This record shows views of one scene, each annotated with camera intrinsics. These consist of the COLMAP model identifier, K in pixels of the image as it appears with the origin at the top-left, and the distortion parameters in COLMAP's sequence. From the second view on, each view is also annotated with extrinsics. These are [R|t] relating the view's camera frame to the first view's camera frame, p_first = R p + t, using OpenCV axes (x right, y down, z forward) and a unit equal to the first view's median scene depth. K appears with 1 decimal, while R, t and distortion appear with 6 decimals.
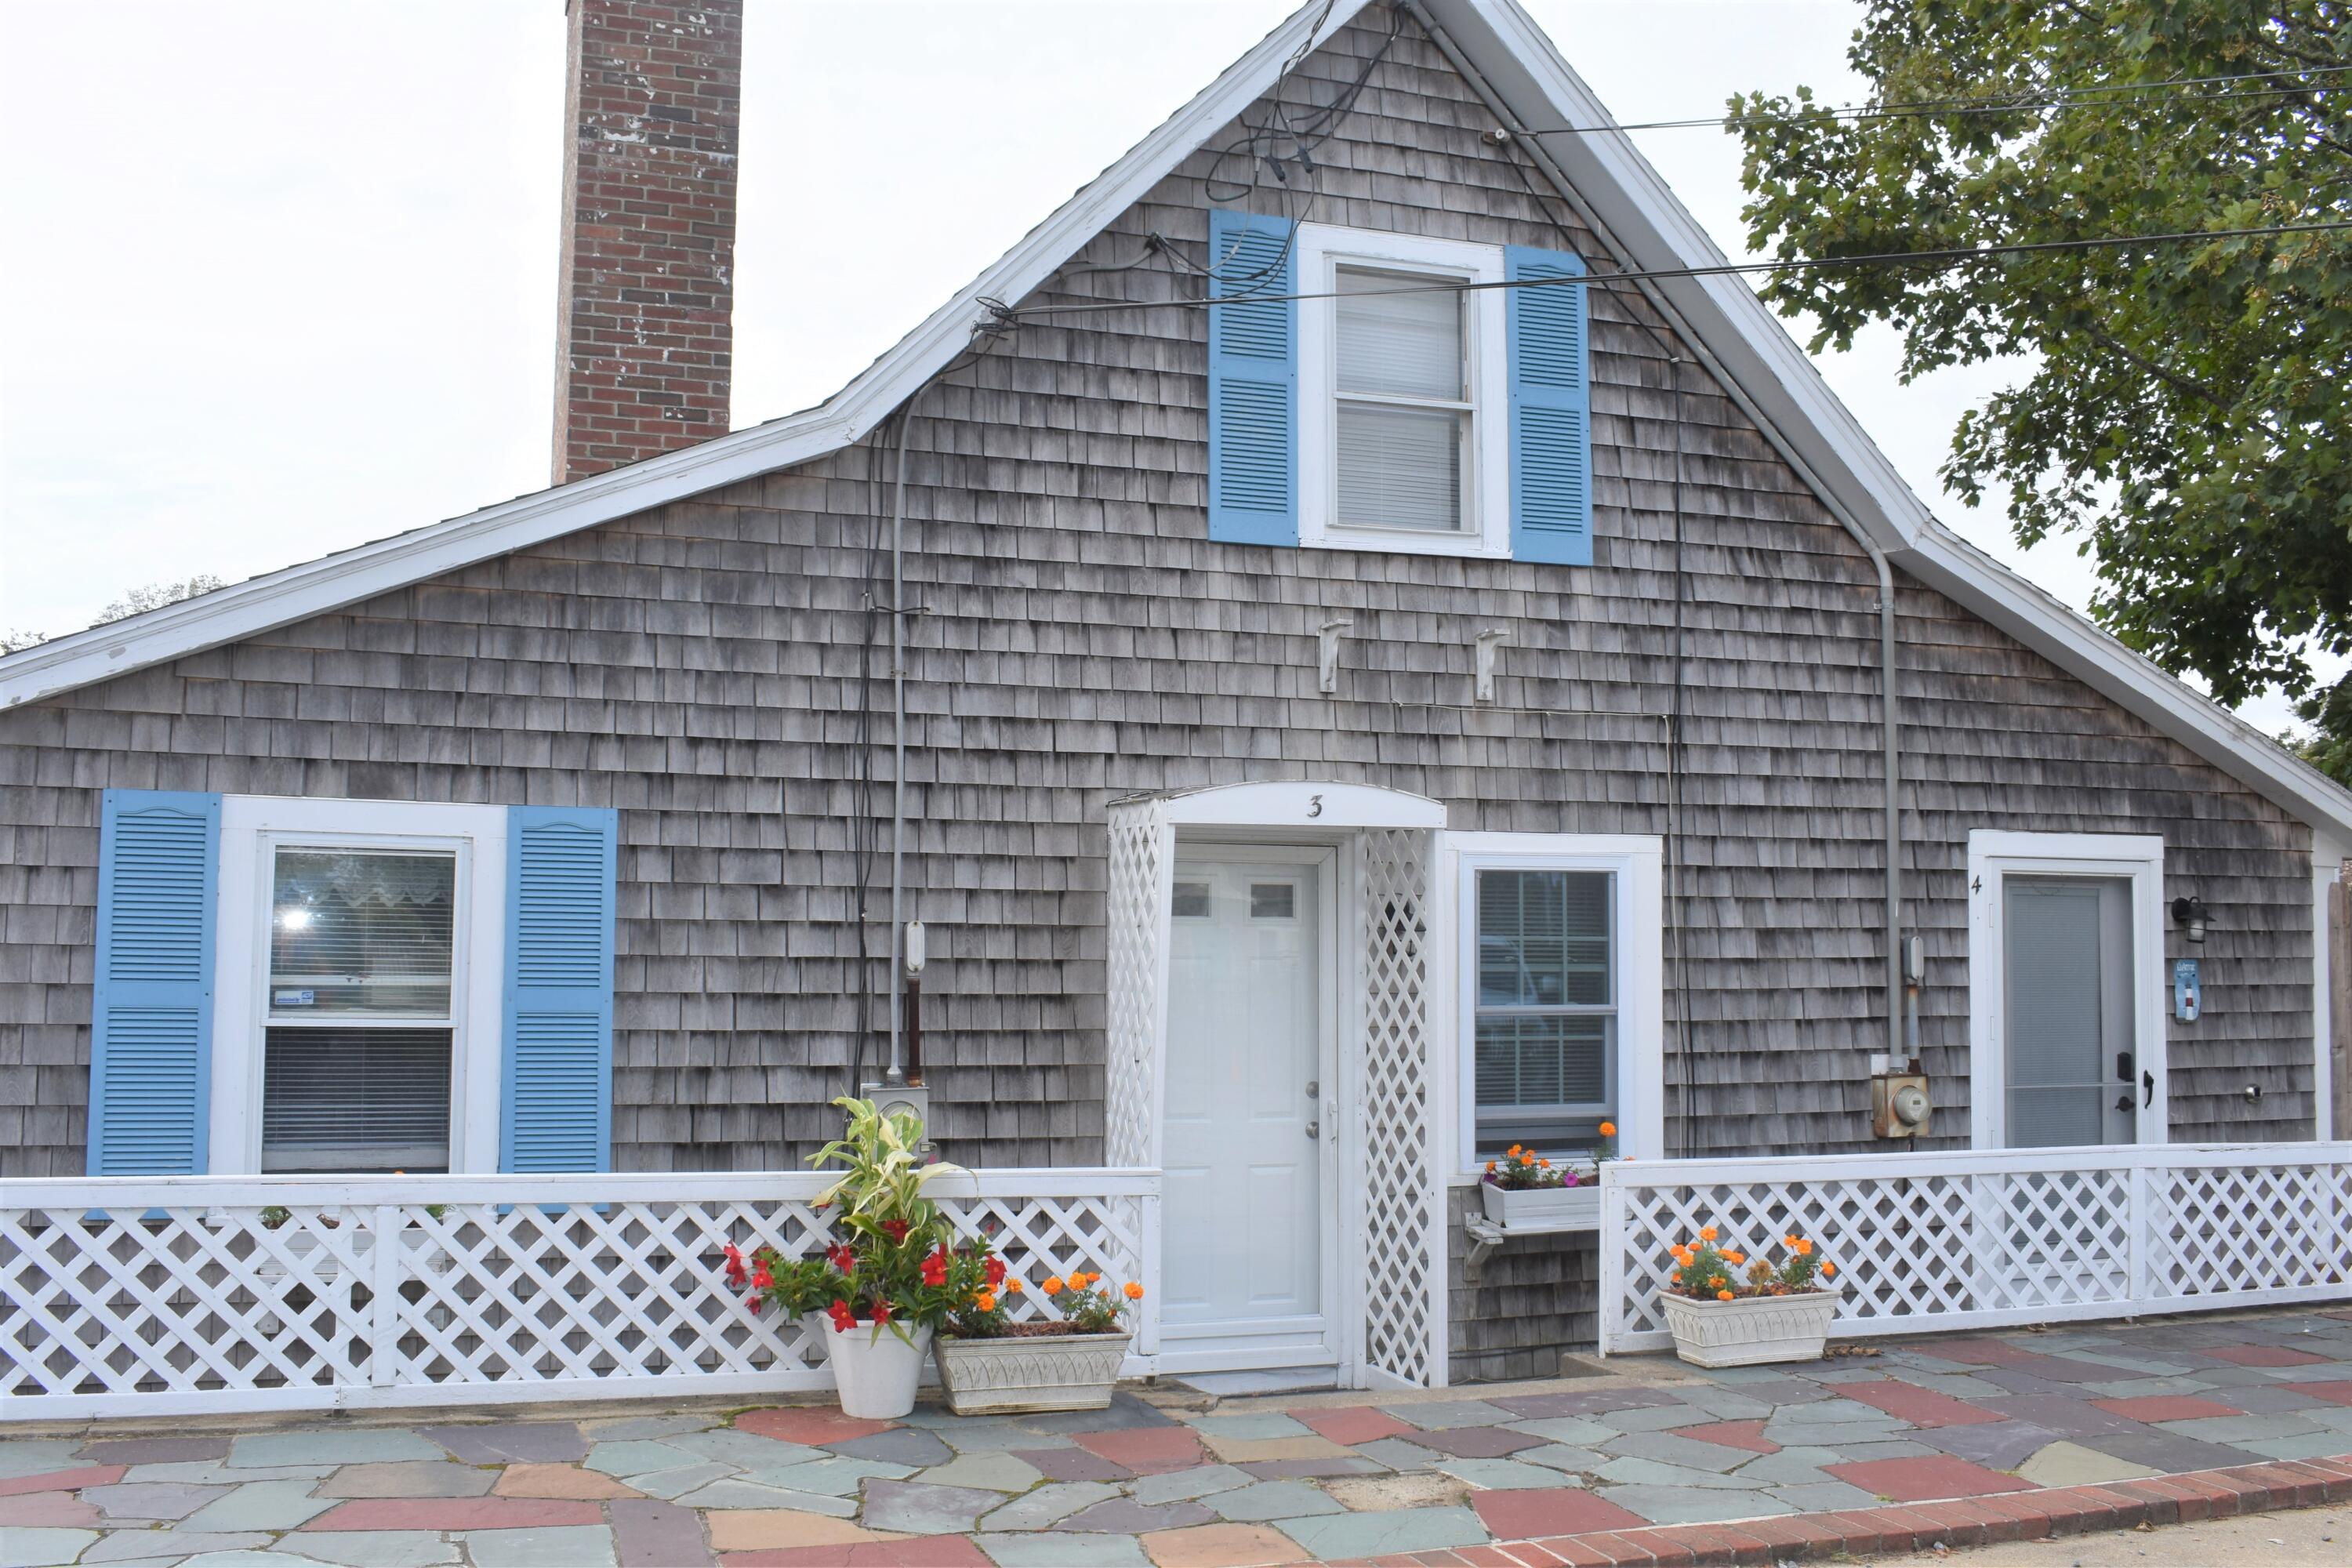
lens RADIAL K [[2218.3, 0, 1176.0], [0, 2218.3, 784.0], [0, 0, 1]] dist [-0.085923, -0.005240]
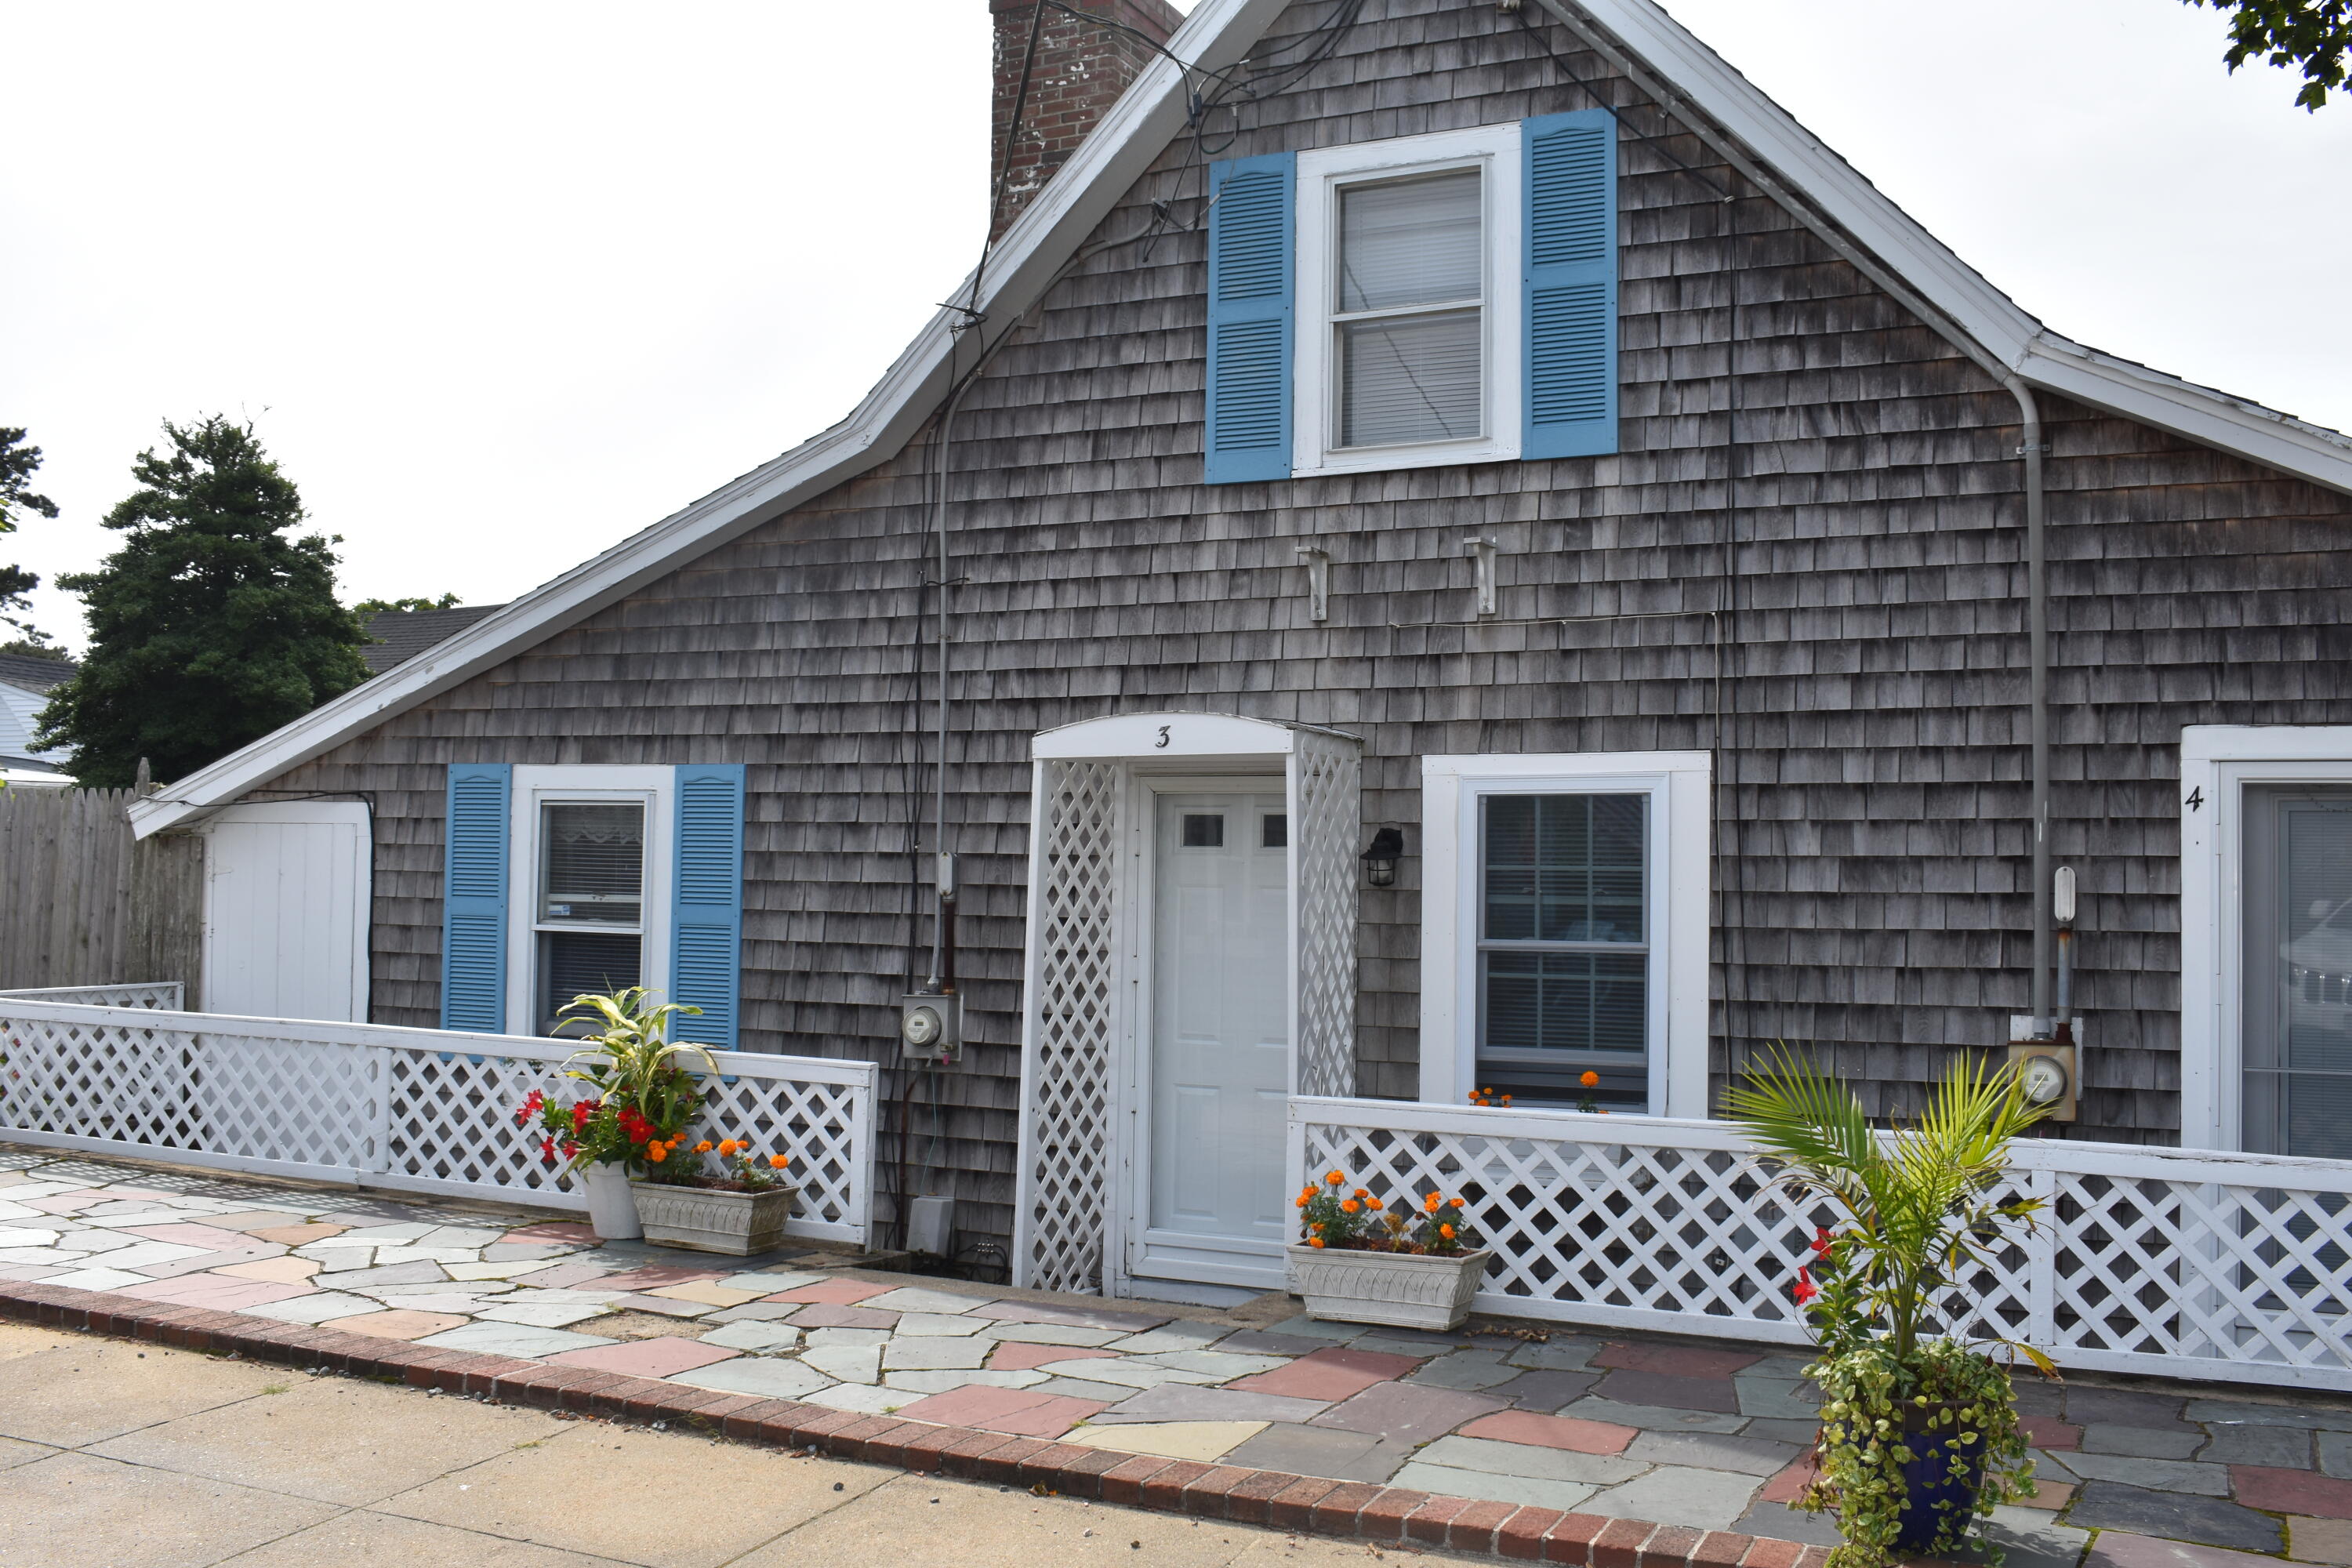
lens RADIAL K [[2243.9, 0, 1176.0], [0, 2243.9, 784.0], [0, 0, 1]] dist [-0.084864, 0.008924]
pose [[0.705872, -0.029212, -0.707737, 0.745847], [0.042051, 0.999115, 0.000701, 0.028913], [0.707090, -0.030255, 0.706476, 0.245517]]
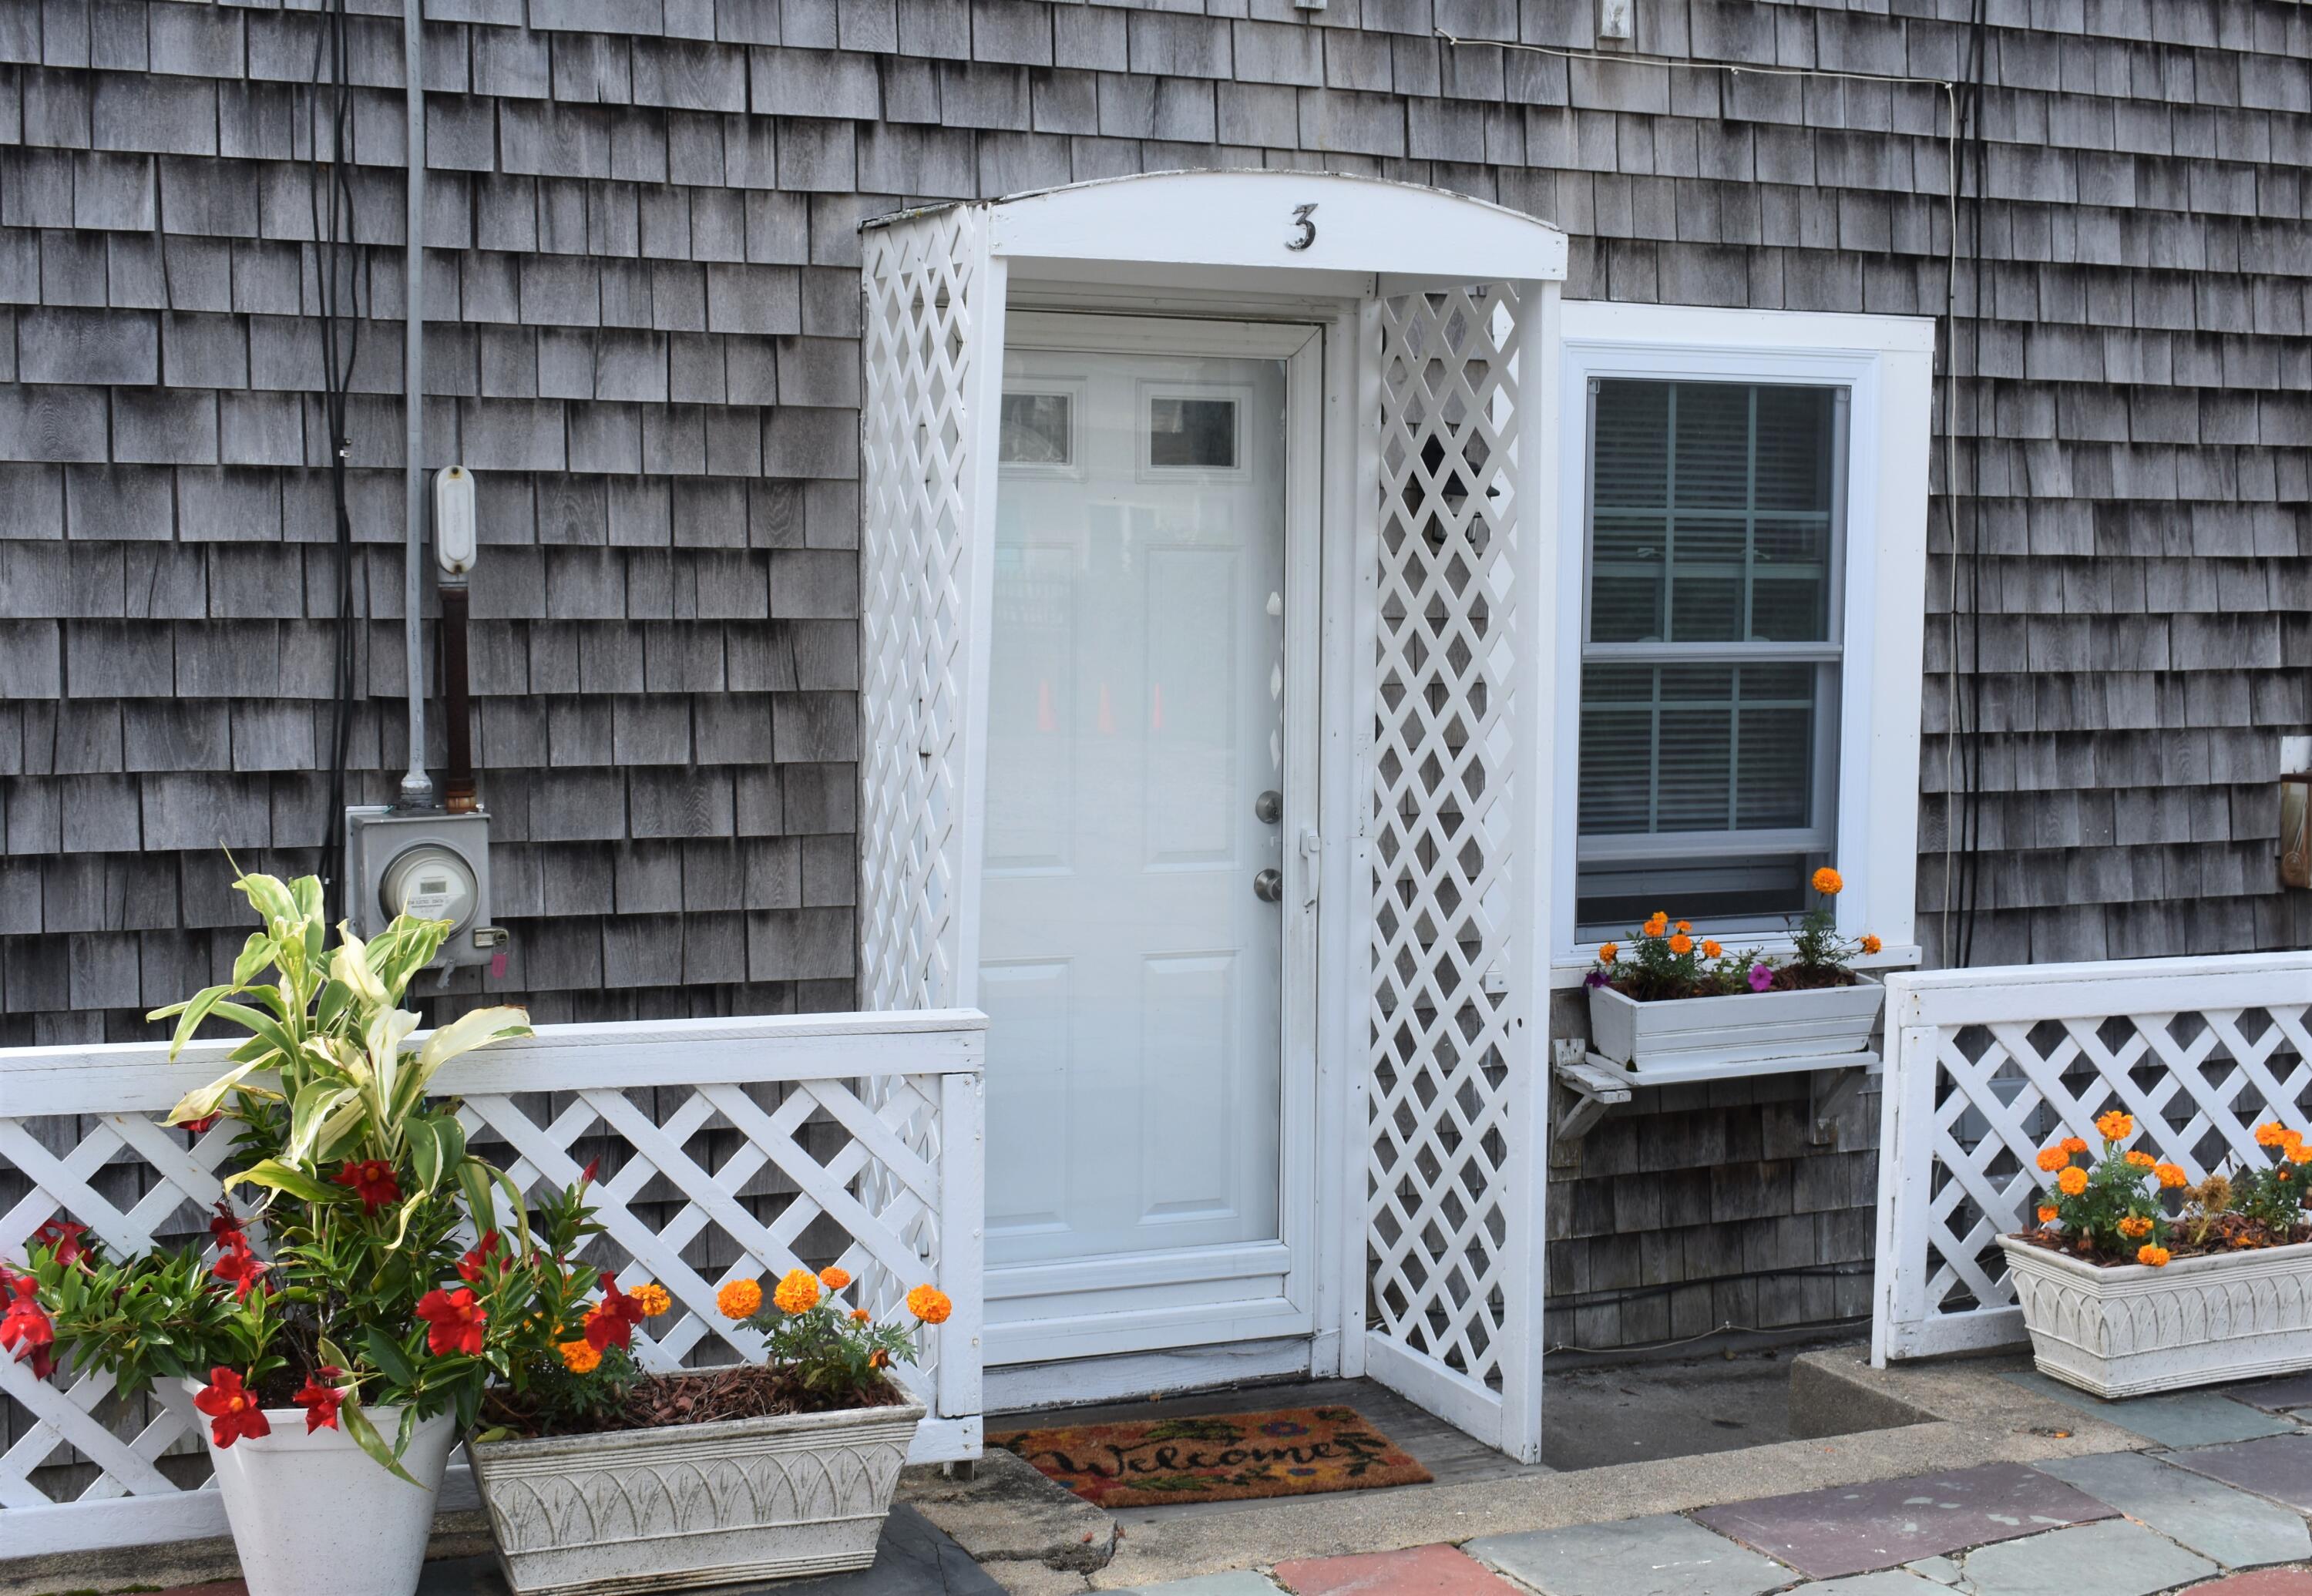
lens RADIAL K [[3003.6, 0, 1193.5], [0, 3003.6, 798.2], [0, 0, 1]] dist [-0.056447, 0.017601]
pose [[0.996884, -0.001296, 0.078869, -0.010106], [-0.011315, 0.987175, 0.159240, 0.026576], [-0.078064, -0.159636, 0.984084, 0.326121]]
